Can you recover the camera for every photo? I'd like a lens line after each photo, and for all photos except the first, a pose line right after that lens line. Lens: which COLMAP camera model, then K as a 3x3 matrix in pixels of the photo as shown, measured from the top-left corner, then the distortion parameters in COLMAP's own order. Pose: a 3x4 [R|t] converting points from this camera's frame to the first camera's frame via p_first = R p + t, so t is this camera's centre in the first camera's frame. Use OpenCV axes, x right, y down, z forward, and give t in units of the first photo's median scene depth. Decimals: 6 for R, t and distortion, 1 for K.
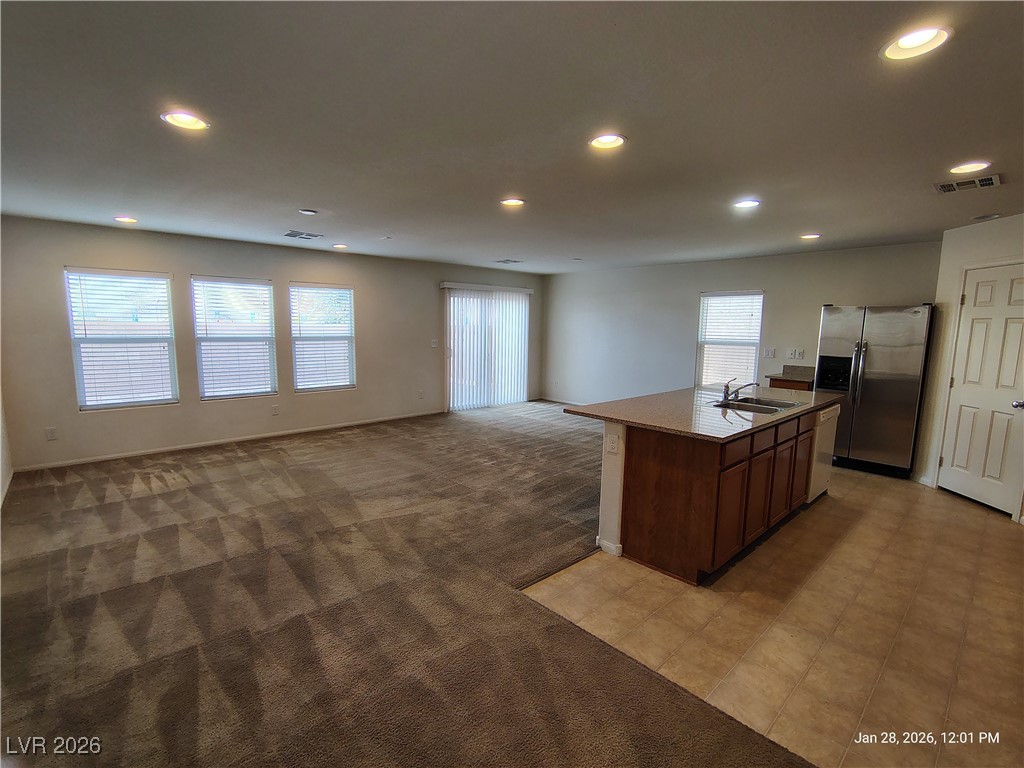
lens RADIAL K [[478.4, 0, 512.0], [0, 478.4, 384.0], [0, 0, 1]] dist [-0.004460, 0.000030]
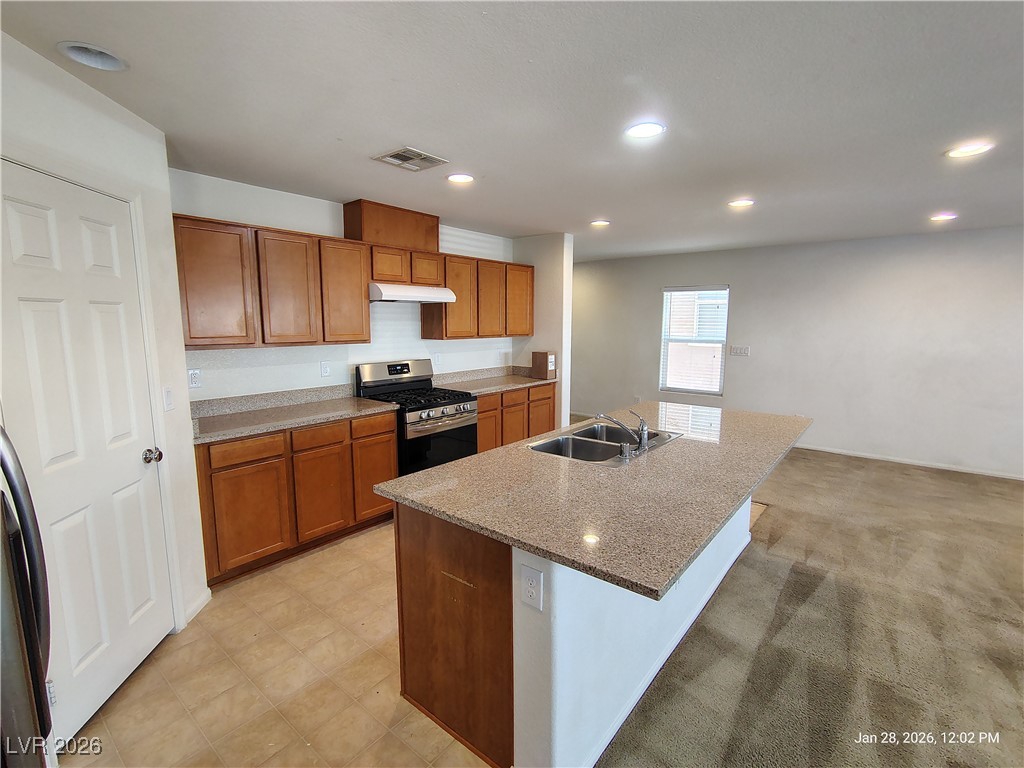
lens RADIAL K [[478.4, 0, 512.0], [0, 478.4, 384.0], [0, 0, 1]] dist [-0.004460, 0.000030]
pose [[-0.990272, 0.004980, -0.139058, 0.567083], [-0.030684, 0.966942, 0.253142, -0.158352], [0.135722, 0.254946, -0.957383, 1.255230]]
